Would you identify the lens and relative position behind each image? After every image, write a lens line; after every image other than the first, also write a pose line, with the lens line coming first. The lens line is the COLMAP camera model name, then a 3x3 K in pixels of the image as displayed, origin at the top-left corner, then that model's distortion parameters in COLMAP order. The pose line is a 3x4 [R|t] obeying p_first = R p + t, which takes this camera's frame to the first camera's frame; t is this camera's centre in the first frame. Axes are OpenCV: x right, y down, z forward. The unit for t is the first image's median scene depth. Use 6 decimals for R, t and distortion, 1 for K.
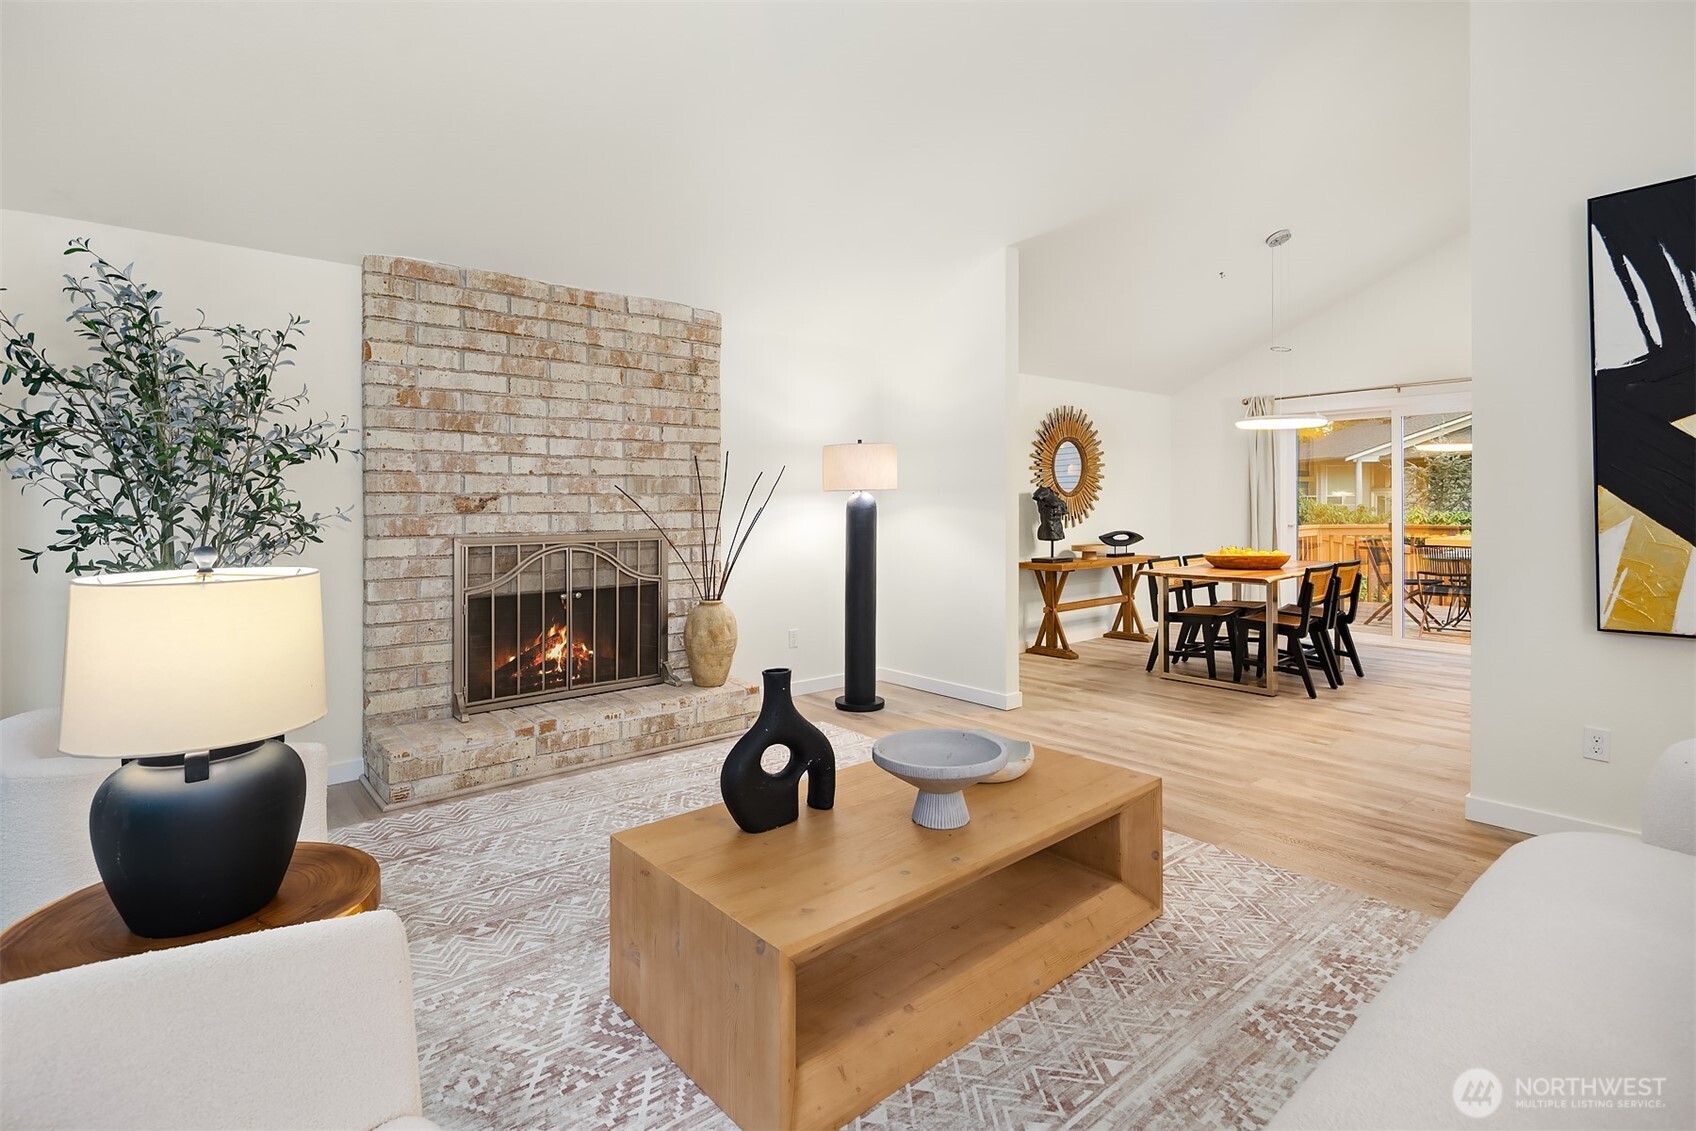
lens RADIAL K [[830.9, 0, 837.0], [0, 830.9, 505.2], [0, 0, 1]] dist [0.005384, -0.005862]
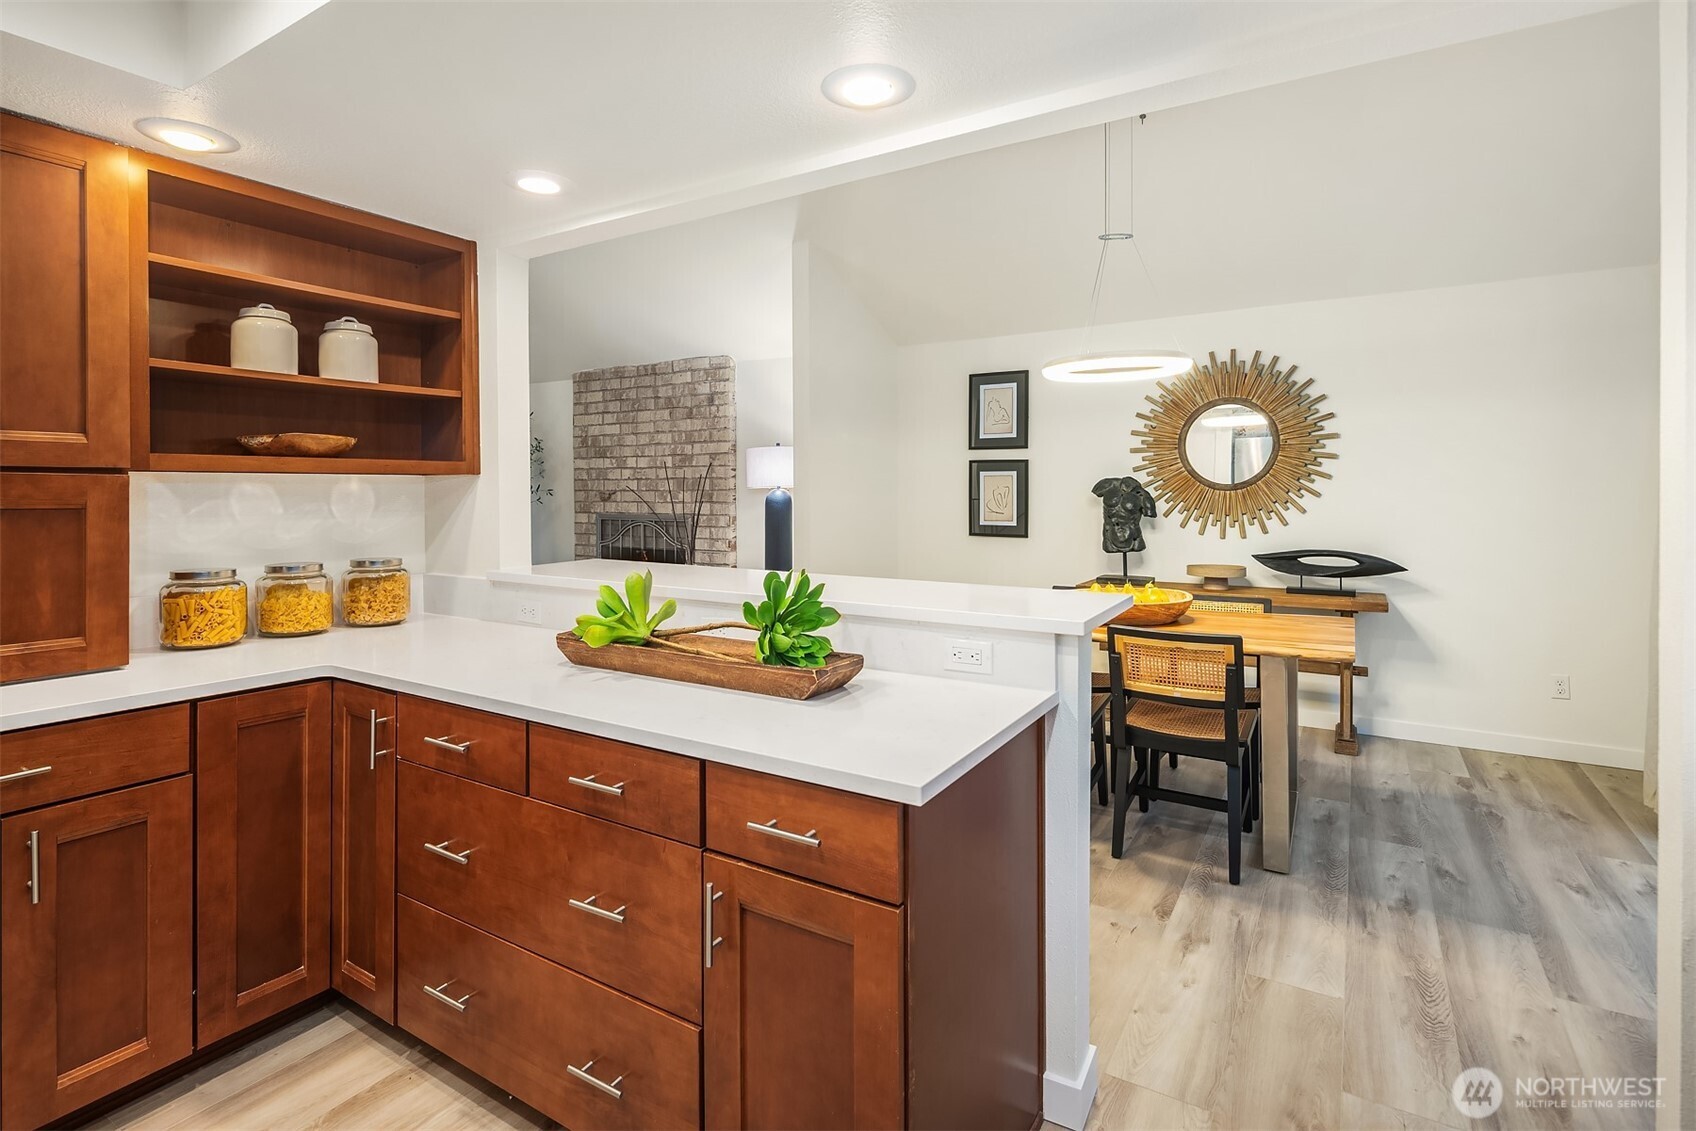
lens RADIAL K [[830.9, 0, 844.5], [0, 830.9, 489.3], [0, 0, 1]] dist [0.005384, -0.005862]
pose [[0.300827, 0.006017, -0.953660, 1.283639], [0.000336, 0.999979, 0.006415, -0.024731], [0.953679, -0.002251, 0.300819, 0.827707]]
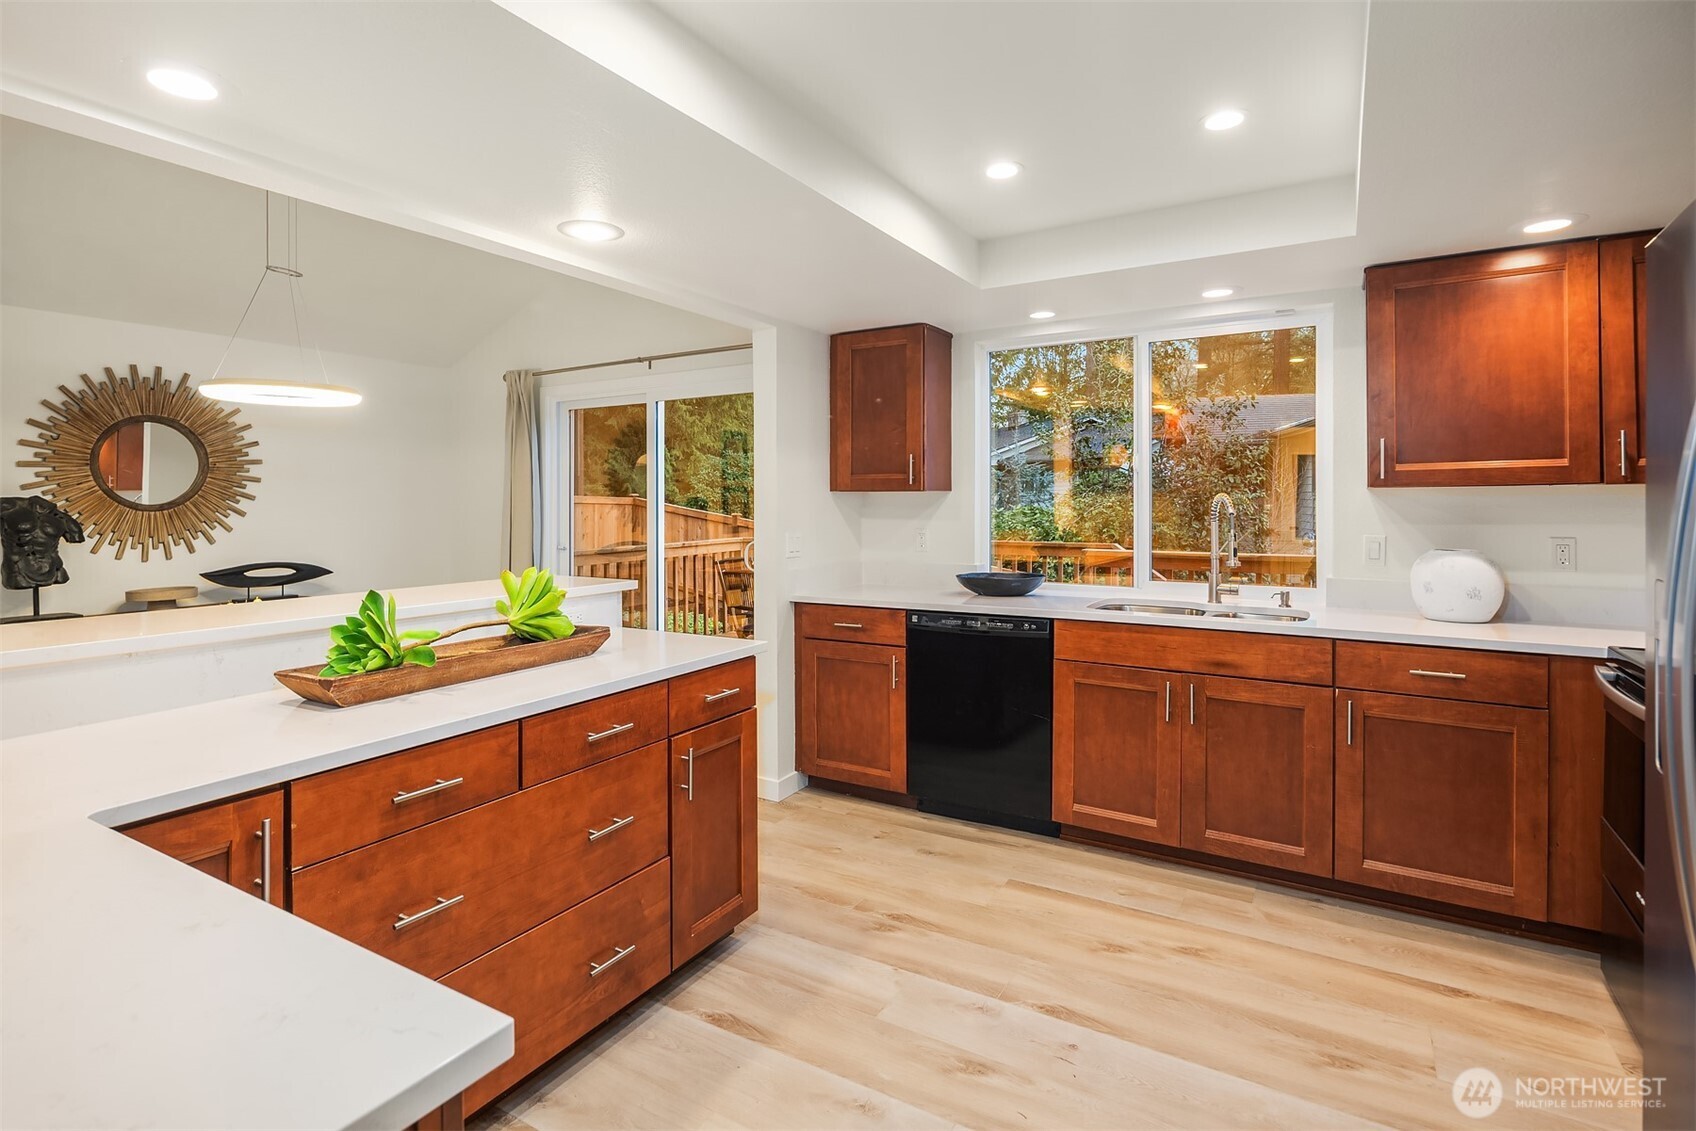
lens RADIAL K [[830.9, 0, 839.4], [0, 830.9, 505.4], [0, 0, 1]] dist [0.005384, -0.005862]
pose [[0.950889, -0.000571, 0.309532, 0.920115], [0.000643, 1.000000, -0.000130, -0.022716], [-0.309532, 0.000322, 0.950889, 0.386916]]
